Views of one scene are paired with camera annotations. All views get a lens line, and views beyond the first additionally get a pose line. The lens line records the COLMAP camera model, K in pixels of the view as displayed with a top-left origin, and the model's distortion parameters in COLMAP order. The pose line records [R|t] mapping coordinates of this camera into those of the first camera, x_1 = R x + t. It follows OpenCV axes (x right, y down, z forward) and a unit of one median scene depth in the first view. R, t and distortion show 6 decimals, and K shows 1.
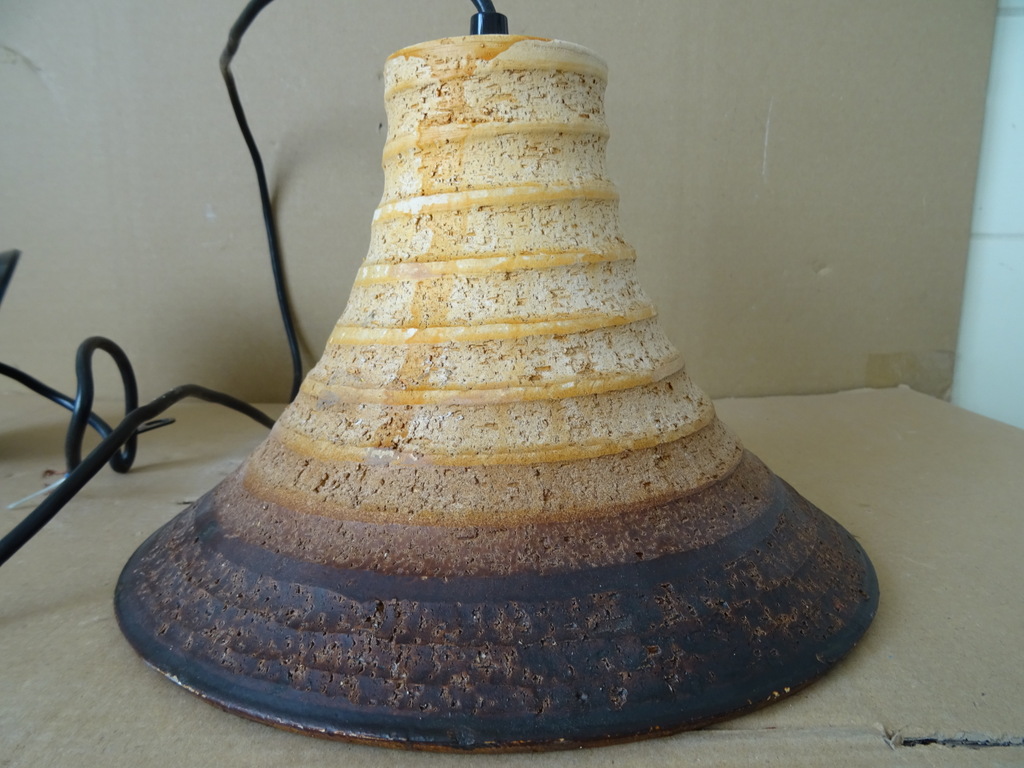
lens RADIAL K [[718.9, 0, 506.8], [0, 718.9, 385.6], [0, 0, 1]] dist [-0.009182, -0.002245]
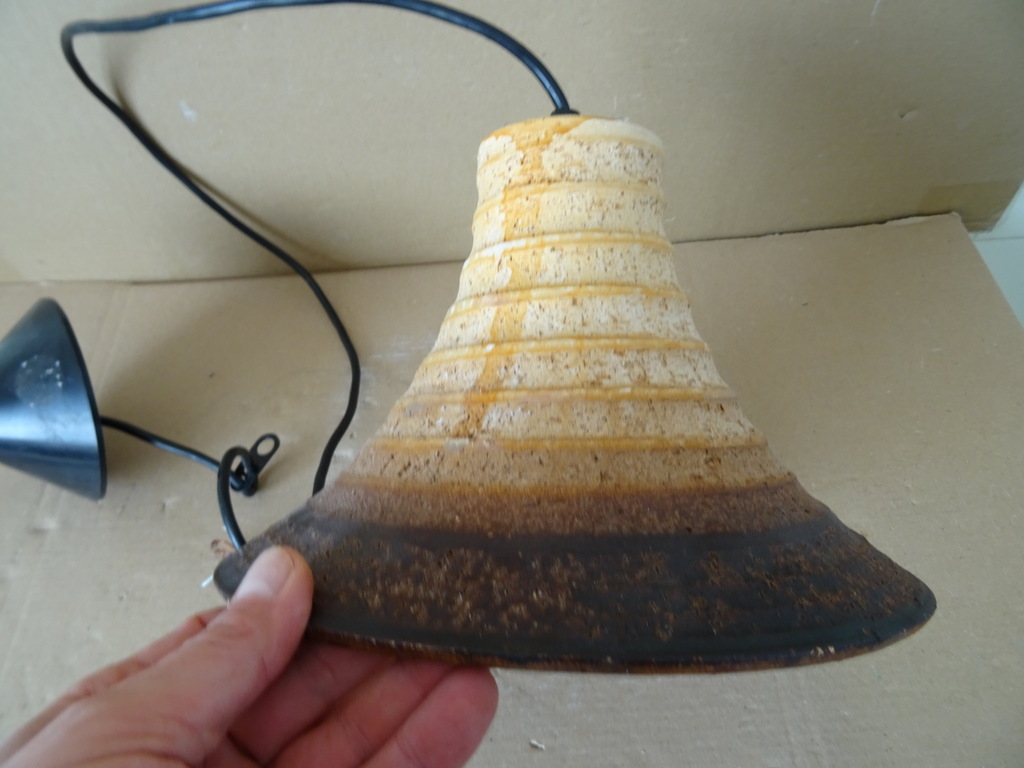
lens RADIAL K [[718.9, 0, 506.8], [0, 718.9, 385.6], [0, 0, 1]] dist [-0.009182, -0.002245]
pose [[0.993722, 0.022271, -0.109637, 0.024224], [-0.045264, 0.976231, -0.211955, 0.240742], [0.102311, 0.215587, 0.971110, -0.113224]]
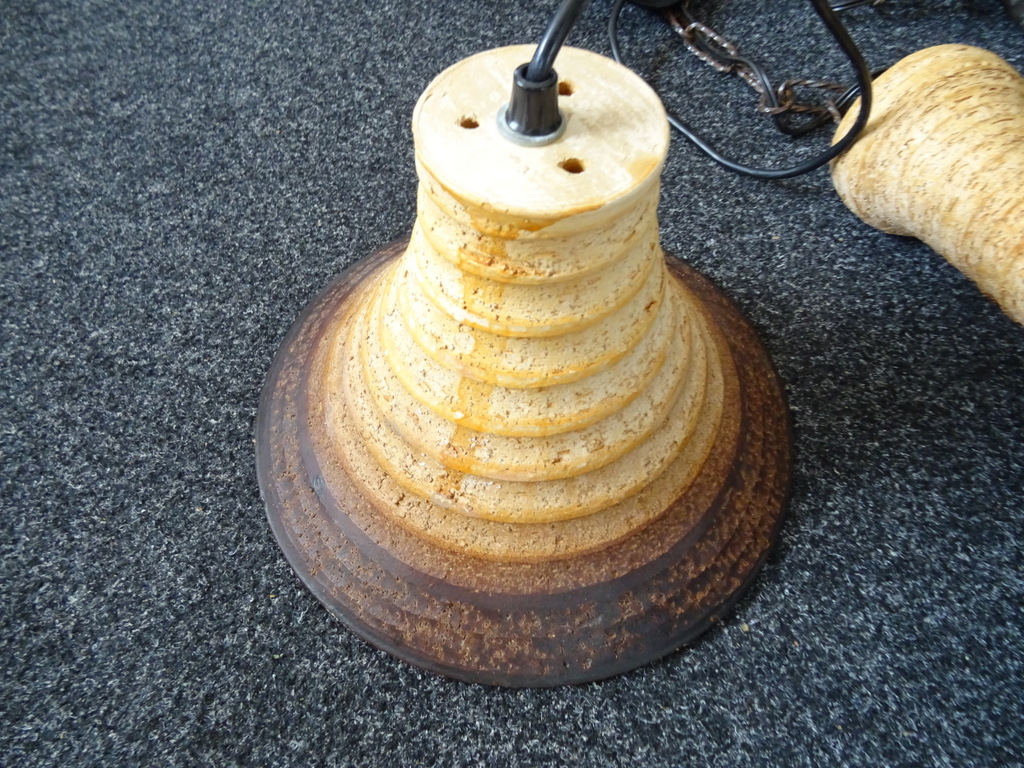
lens RADIAL K [[718.9, 0, 506.8], [0, 718.9, 385.6], [0, 0, 1]] dist [-0.009182, -0.002245]
pose [[0.999104, 0.040908, -0.010857, -0.042656], [-0.019279, 0.668231, 0.743704, -1.073739], [0.037679, -0.742828, 0.668421, 0.232017]]
